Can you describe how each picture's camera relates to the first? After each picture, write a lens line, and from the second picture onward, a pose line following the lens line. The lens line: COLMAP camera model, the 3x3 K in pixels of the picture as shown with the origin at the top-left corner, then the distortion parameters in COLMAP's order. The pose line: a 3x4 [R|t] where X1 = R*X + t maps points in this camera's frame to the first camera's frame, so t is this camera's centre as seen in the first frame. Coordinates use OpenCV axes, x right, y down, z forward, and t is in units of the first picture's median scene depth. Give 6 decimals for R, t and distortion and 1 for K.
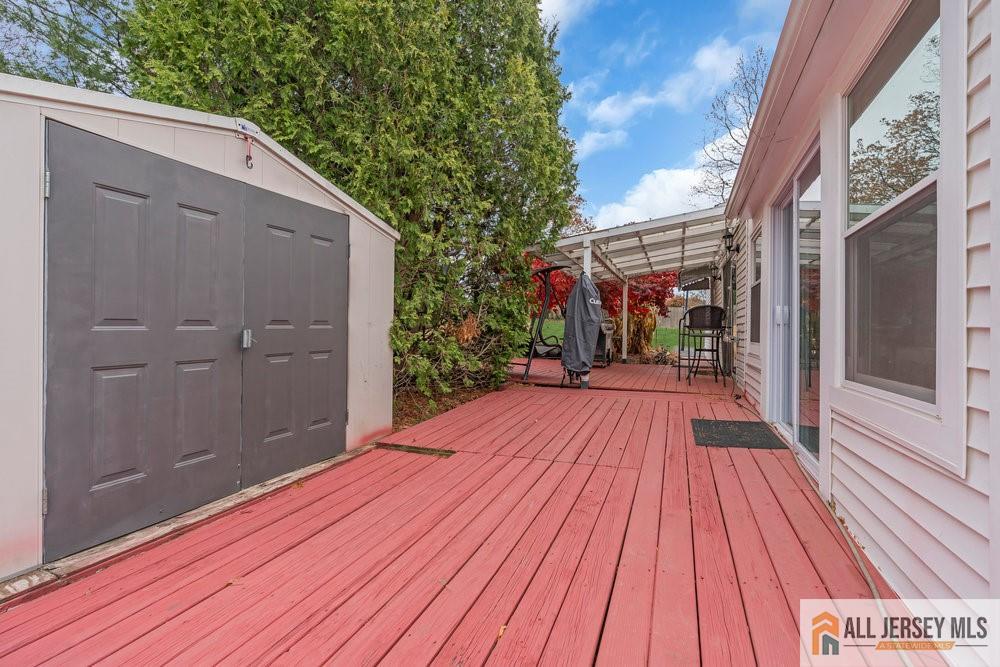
lens RADIAL K [[447.2, 0, 500.0], [0, 447.2, 333.5], [0, 0, 1]] dist [-0.000433, -0.000235]
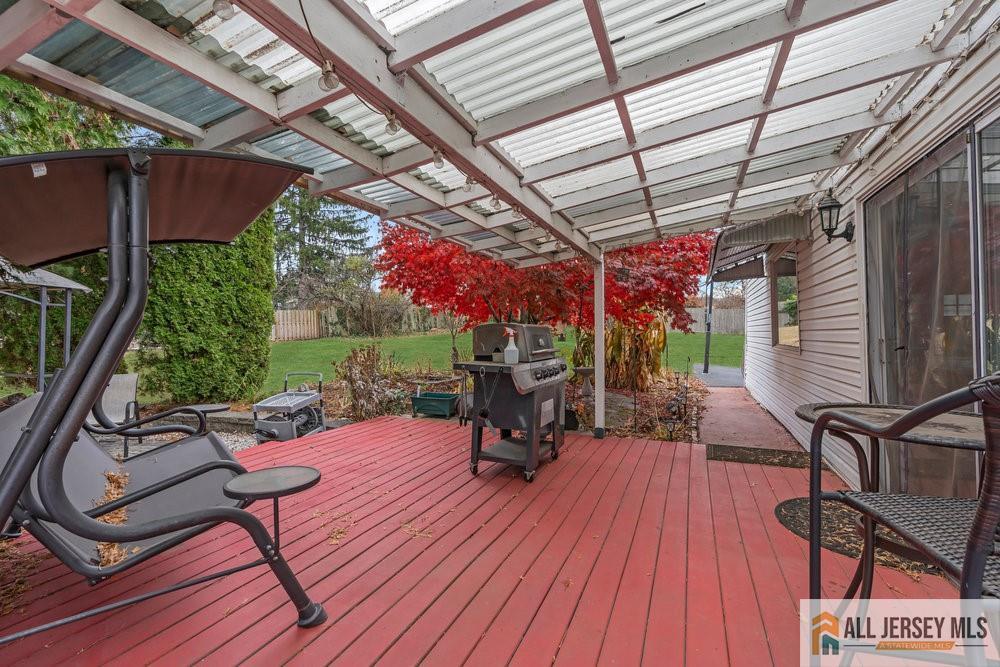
lens RADIAL K [[447.2, 0, 500.0], [0, 447.2, 333.5], [0, 0, 1]] dist [-0.000433, -0.000235]
pose [[0.999710, -0.017015, -0.017019, 0.176488], [0.016912, 0.999838, -0.006175, -0.038100], [0.017121, 0.005885, 0.999836, 0.514373]]
